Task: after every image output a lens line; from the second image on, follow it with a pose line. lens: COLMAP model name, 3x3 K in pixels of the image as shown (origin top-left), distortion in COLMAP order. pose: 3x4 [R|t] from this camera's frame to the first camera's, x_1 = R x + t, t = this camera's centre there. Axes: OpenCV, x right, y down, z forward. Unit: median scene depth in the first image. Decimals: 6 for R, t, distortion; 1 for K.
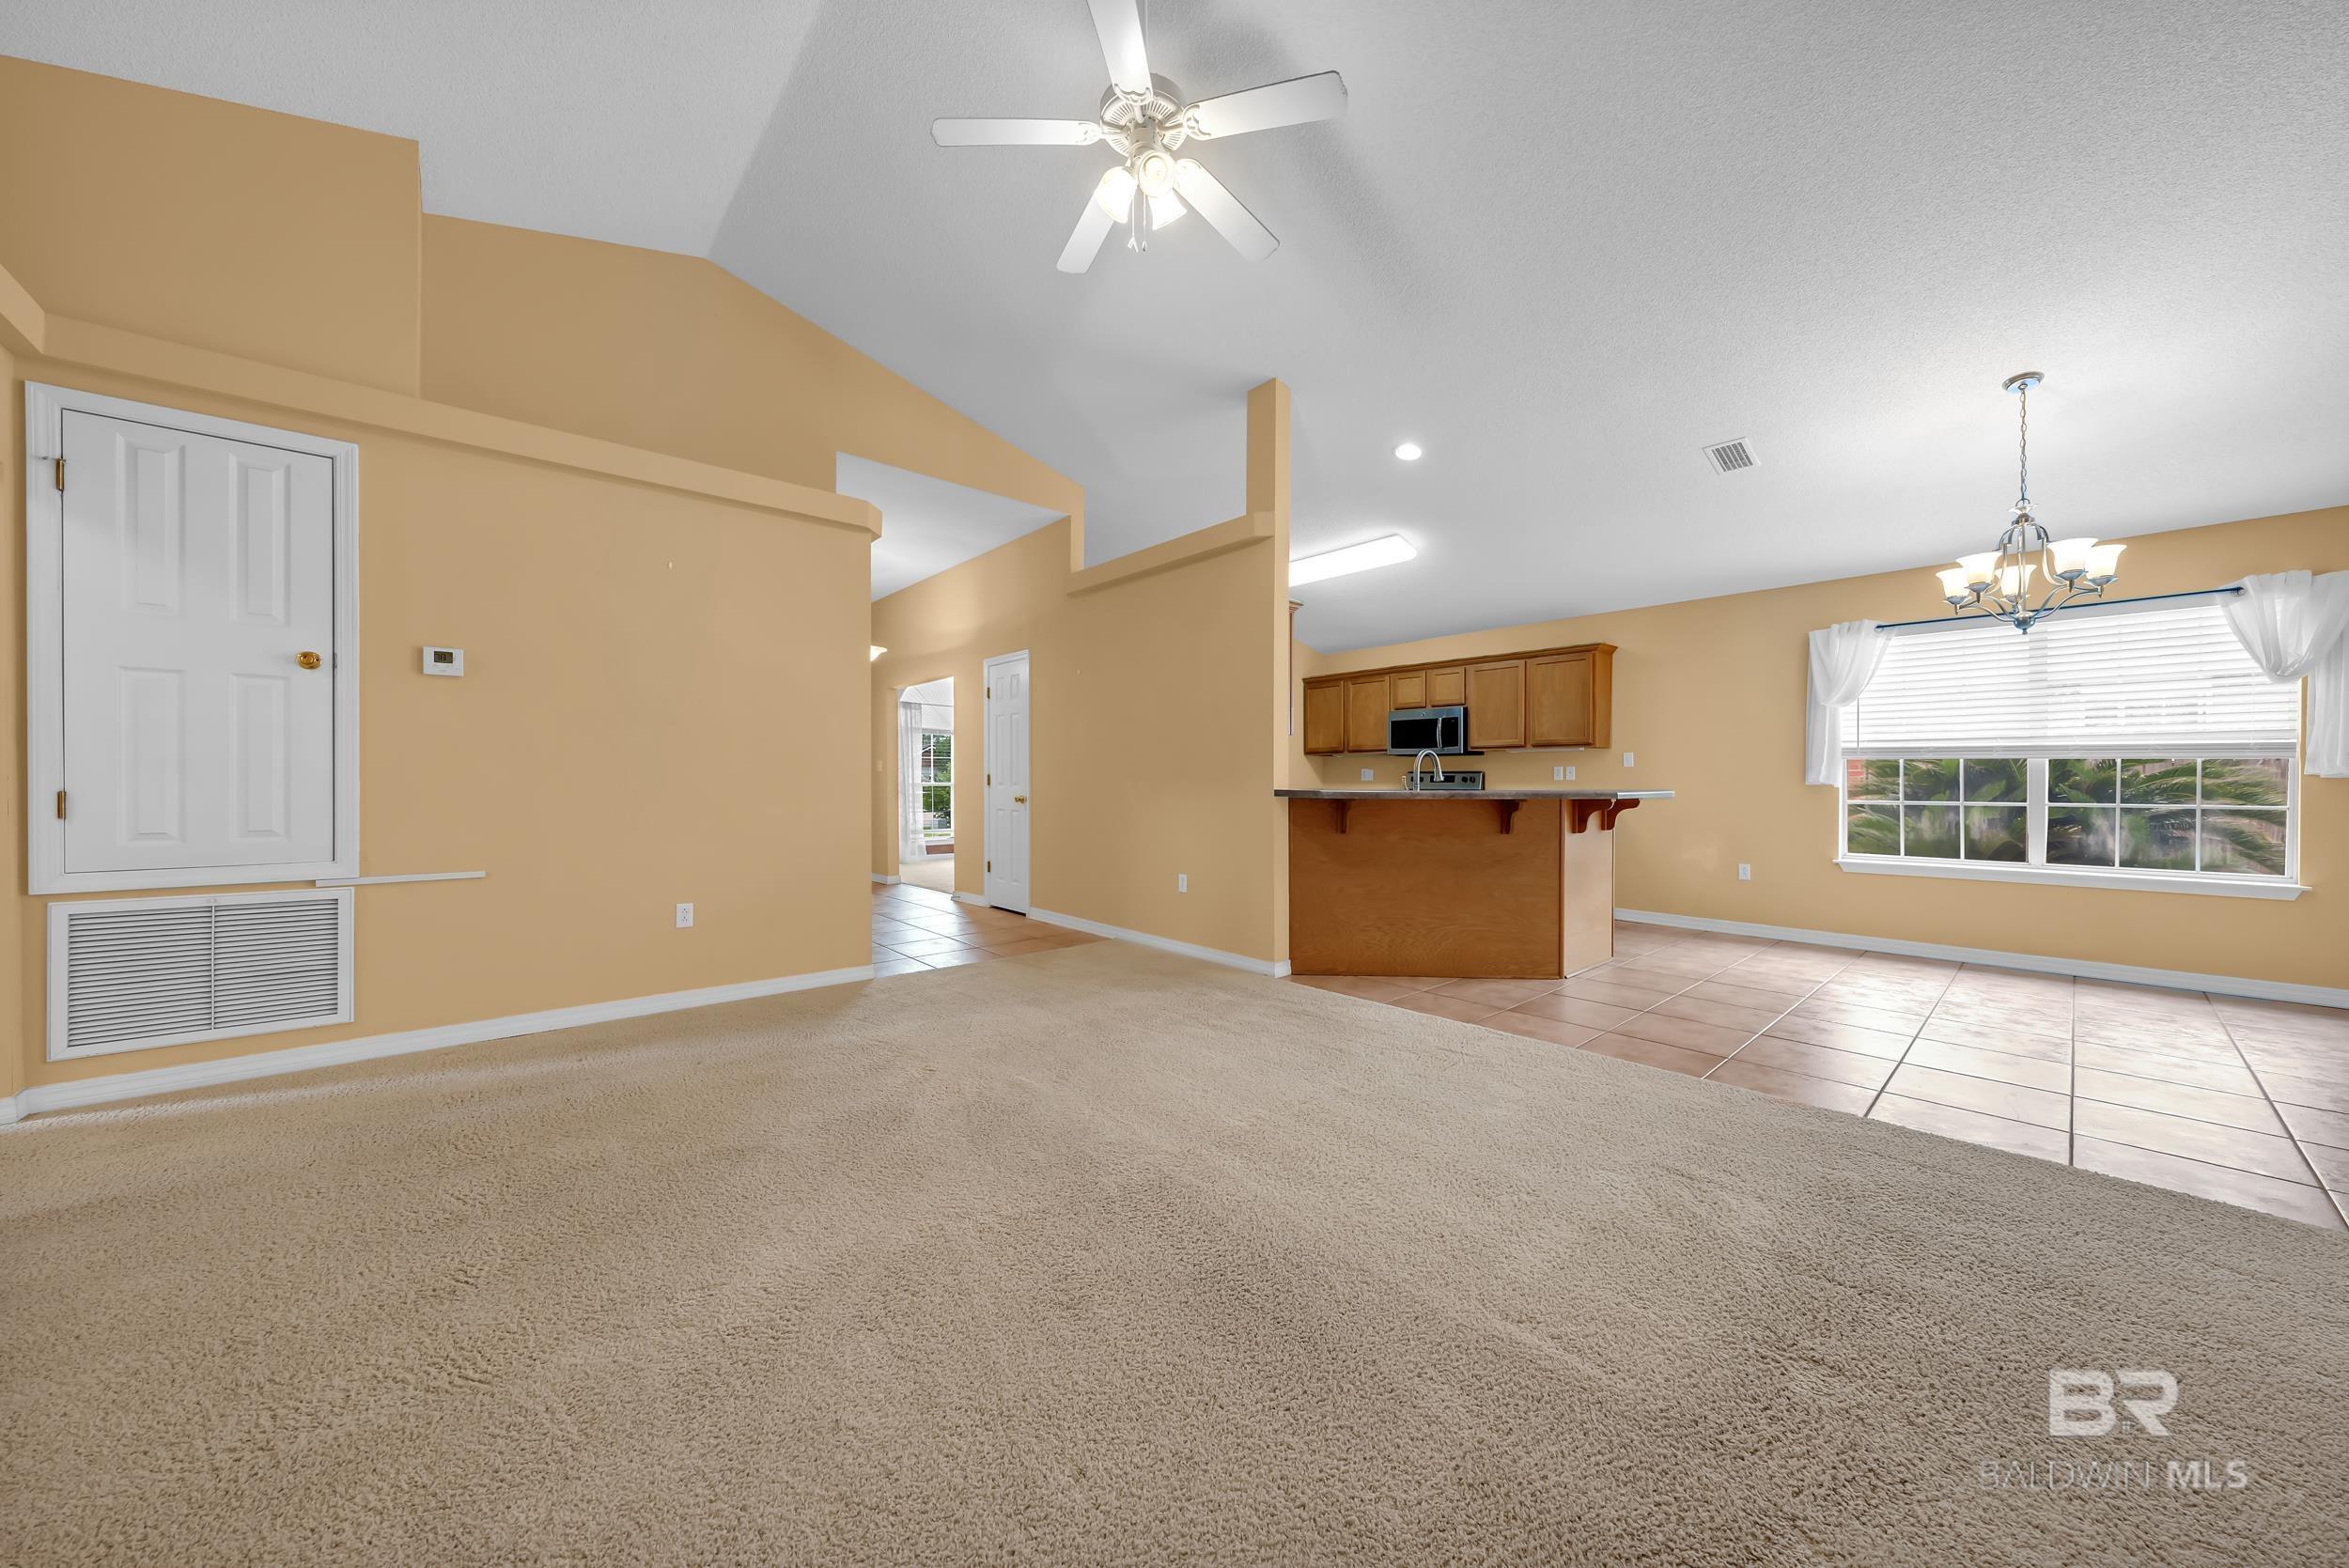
lens RADIAL K [[812.6, 0, 1174.3], [0, 812.6, 785.1], [0, 0, 1]] dist [-0.001319, -0.000186]
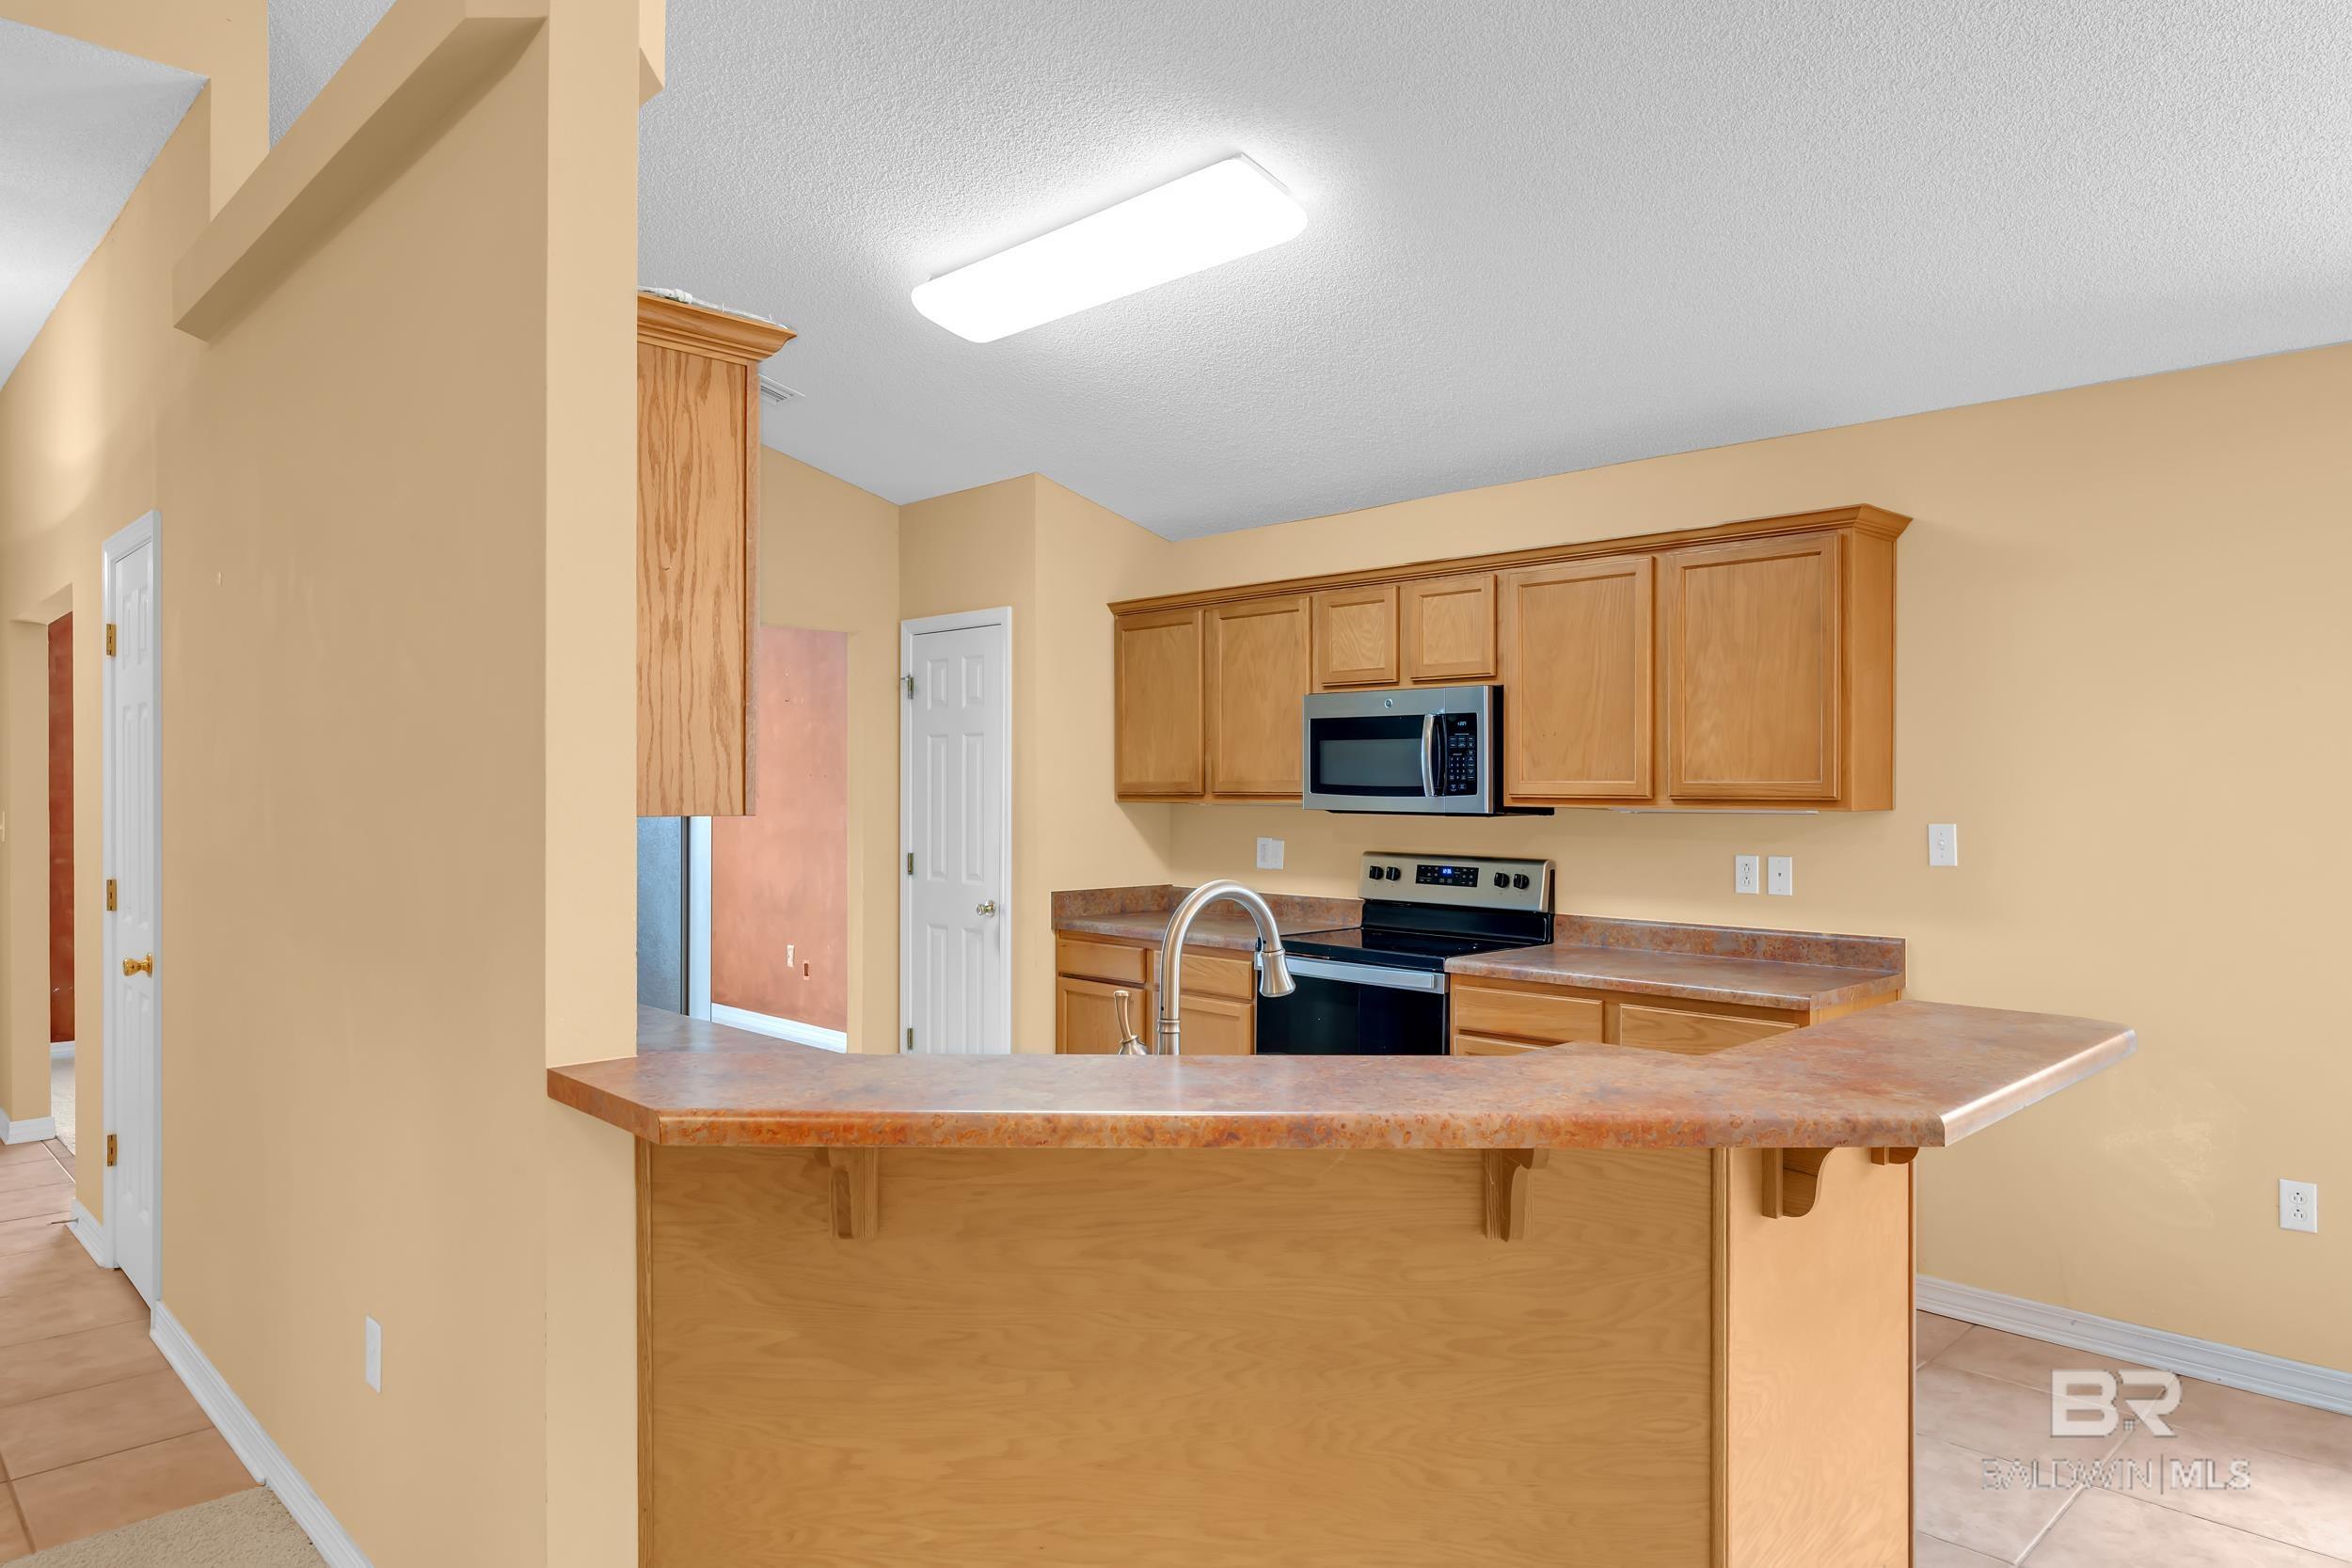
lens RADIAL K [[1464.5, 0, 1180.8], [0, 1464.5, 778.5], [0, 0, 1]] dist [0.000211, 0.001544]
pose [[0.998801, 0.000038, 0.048945, 0.186315], [0.000359, 0.999967, -0.008101, -0.049552], [-0.048943, 0.008109, 0.998769, 0.358087]]
